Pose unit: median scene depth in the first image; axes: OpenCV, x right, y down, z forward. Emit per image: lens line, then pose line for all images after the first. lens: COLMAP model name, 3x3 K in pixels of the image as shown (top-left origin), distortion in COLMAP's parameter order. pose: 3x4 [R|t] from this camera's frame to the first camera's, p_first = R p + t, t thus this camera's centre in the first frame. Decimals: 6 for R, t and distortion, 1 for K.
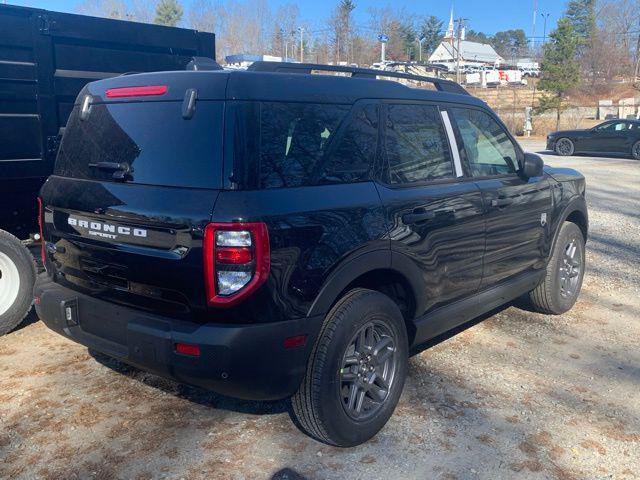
lens RADIAL K [[646.5, 0, 321.2], [0, 646.5, 242.6], [0, 0, 1]] dist [-0.007888, 0.000000]
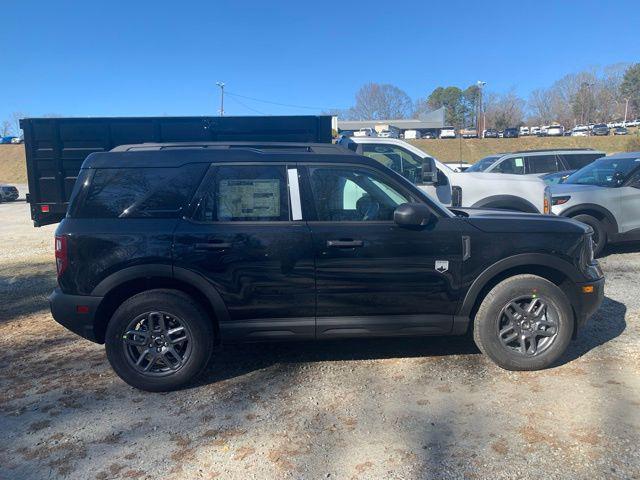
lens RADIAL K [[498.9, 0, 318.9], [0, 498.9, 235.8], [0, 0, 1]] dist [0.017939, -0.024370]
pose [[0.693177, 0.066247, -0.717716, 1.173312], [-0.110023, 0.993823, -0.014530, -0.077099], [0.712320, 0.089037, 0.696184, 0.445985]]
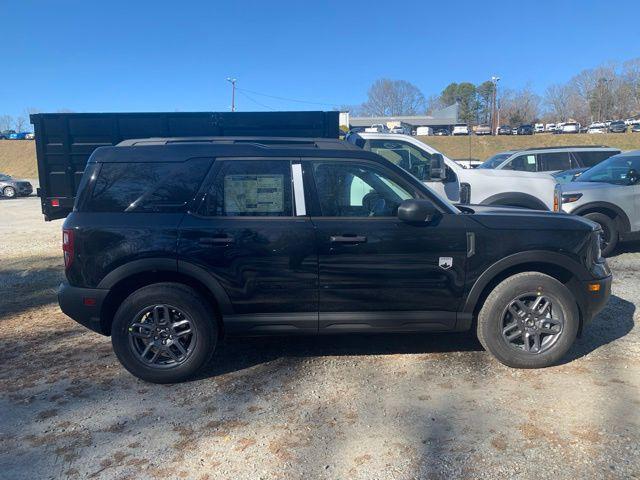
lens RADIAL K [[498.9, 0, 317.1], [0, 498.9, 244.6], [0, 0, 1]] dist [0.017939, -0.024370]
pose [[0.674194, 0.088947, -0.733178, 1.187306], [-0.118241, 0.992916, 0.011729, -0.075337], [0.729027, 0.078785, 0.679935, 0.457294]]
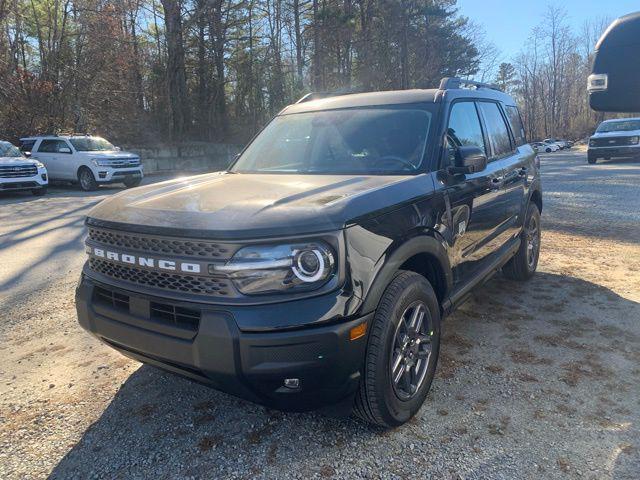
lens RADIAL K [[498.9, 0, 323.3], [0, 498.9, 236.3], [0, 0, 1]] dist [0.017939, -0.024370]
pose [[-0.993198, 0.067420, -0.094935, 0.372157], [0.027683, 0.928663, 0.369889, -0.450977], [0.113100, 0.364745, -0.924213, 2.704919]]
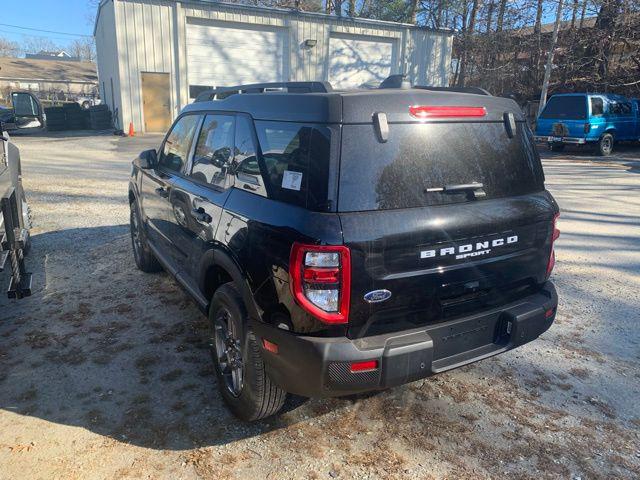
lens RADIAL K [[487.3, 0, 318.0], [0, 487.3, 238.0], [0, 0, 1]] dist [0.011581, -0.002023]
pose [[0.356859, -0.228915, 0.905676, -1.081401], [0.147069, 0.971188, 0.187525, -0.210550], [-0.922509, 0.066277, 0.380244, 0.899733]]
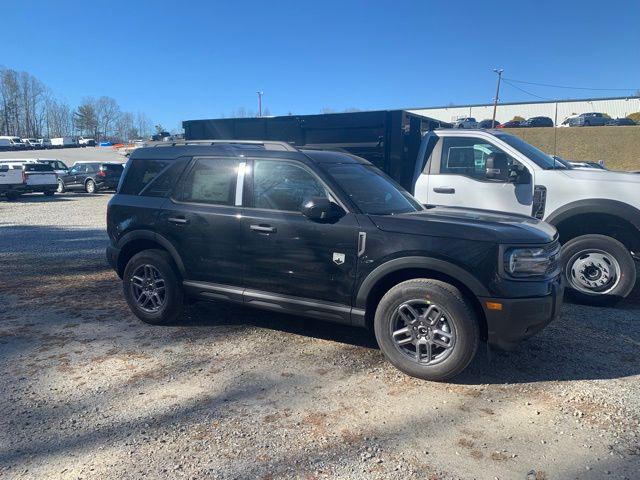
lens RADIAL K [[498.9, 0, 318.9], [0, 498.9, 243.9], [0, 0, 1]] dist [0.017939, -0.024370]
pose [[0.195871, 0.144182, -0.969972, 1.739193], [-0.188111, 0.976287, 0.107135, -0.218115], [0.962418, 0.161478, 0.218349, 1.173856]]
